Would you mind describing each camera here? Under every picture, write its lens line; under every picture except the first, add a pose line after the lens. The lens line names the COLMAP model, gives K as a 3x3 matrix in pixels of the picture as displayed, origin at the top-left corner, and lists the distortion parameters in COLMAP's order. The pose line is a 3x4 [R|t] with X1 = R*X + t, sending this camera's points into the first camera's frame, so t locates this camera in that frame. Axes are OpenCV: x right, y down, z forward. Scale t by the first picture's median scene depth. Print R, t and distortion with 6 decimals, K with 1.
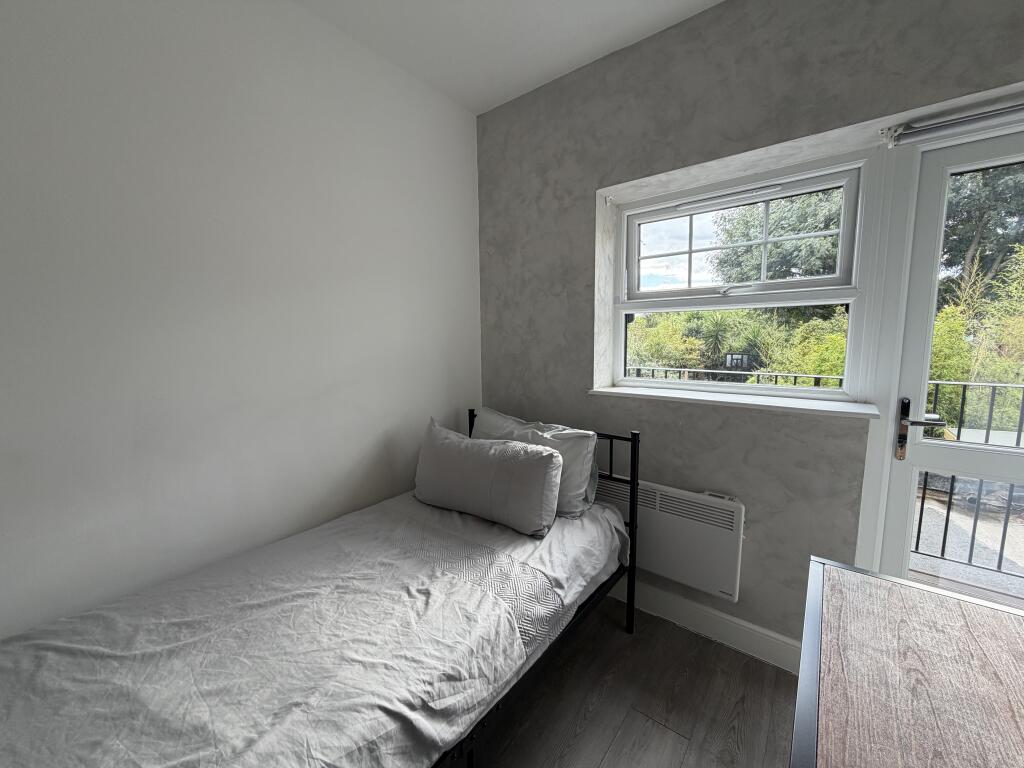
lens RADIAL K [[413.5, 0, 511.5], [0, 413.5, 383.9], [0, 0, 1]] dist [0.003239, 0.000235]
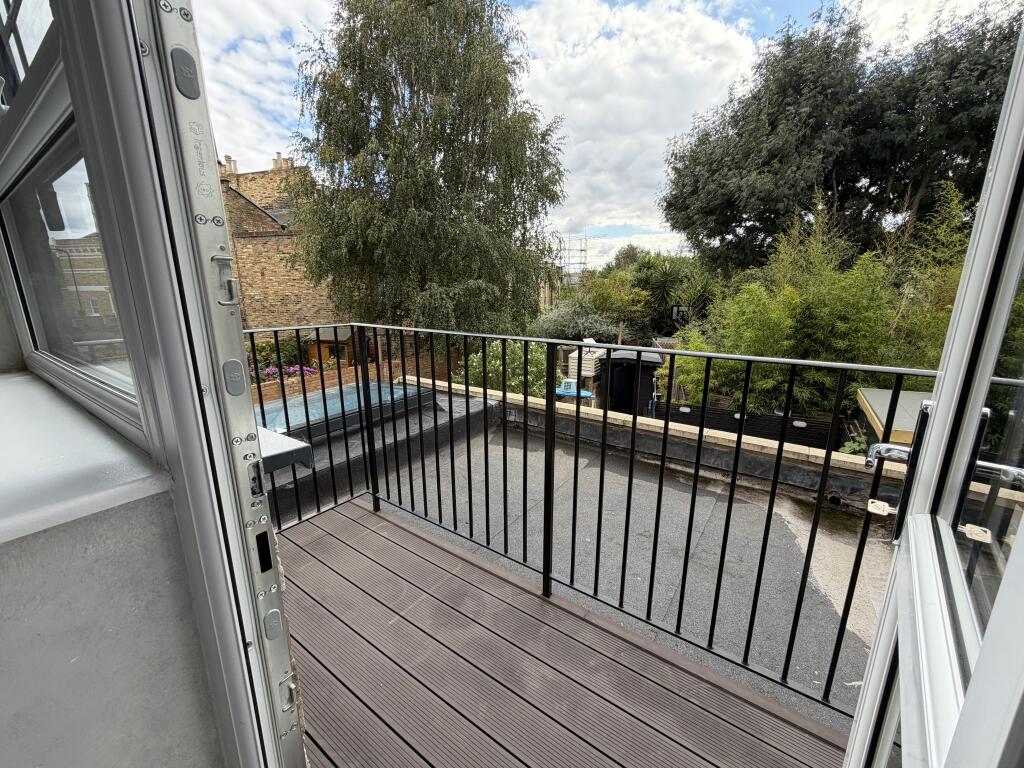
lens RADIAL K [[413.5, 0, 509.8], [0, 413.5, 382.0], [0, 0, 1]] dist [0.003239, 0.000235]
pose [[0.998044, -0.014423, 0.060828, 0.103528], [0.007586, 0.993774, 0.111156, -0.007668], [-0.062052, -0.110477, 0.991940, 0.065174]]
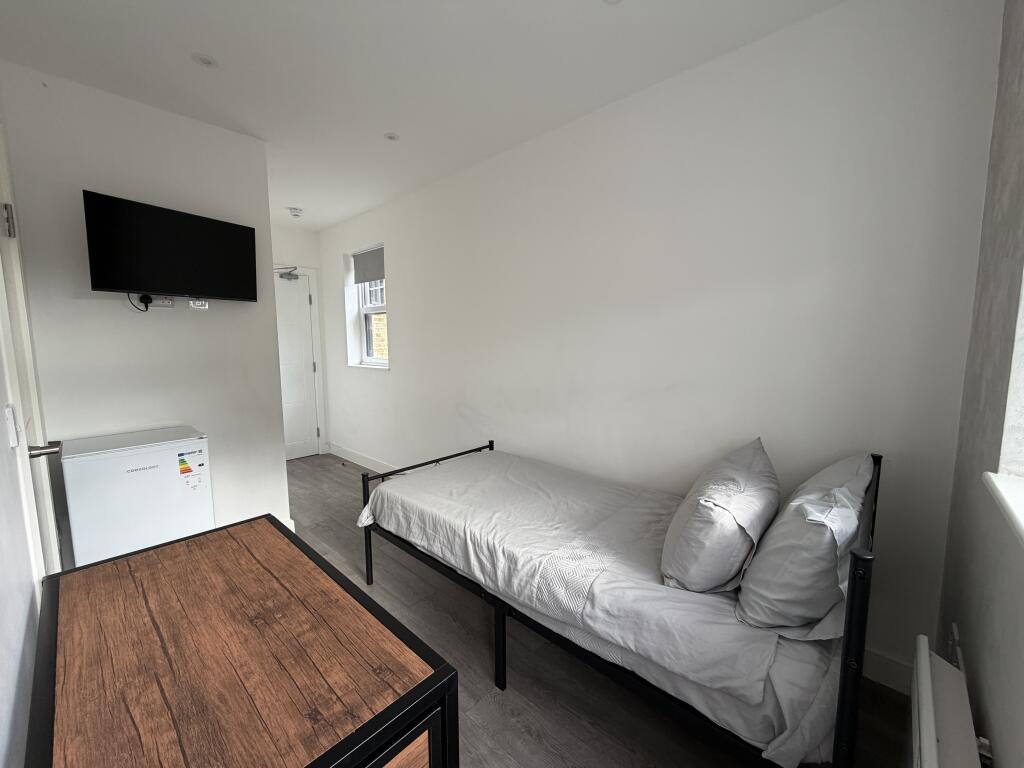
lens RADIAL K [[413.5, 0, 511.7], [0, 413.5, 384.9], [0, 0, 1]] dist [0.003239, 0.000235]
pose [[-0.068867, 0.115722, -0.990891, 0.780176], [-0.121051, 0.984941, 0.123440, -0.085199], [0.990254, 0.128450, -0.053822, 0.605698]]
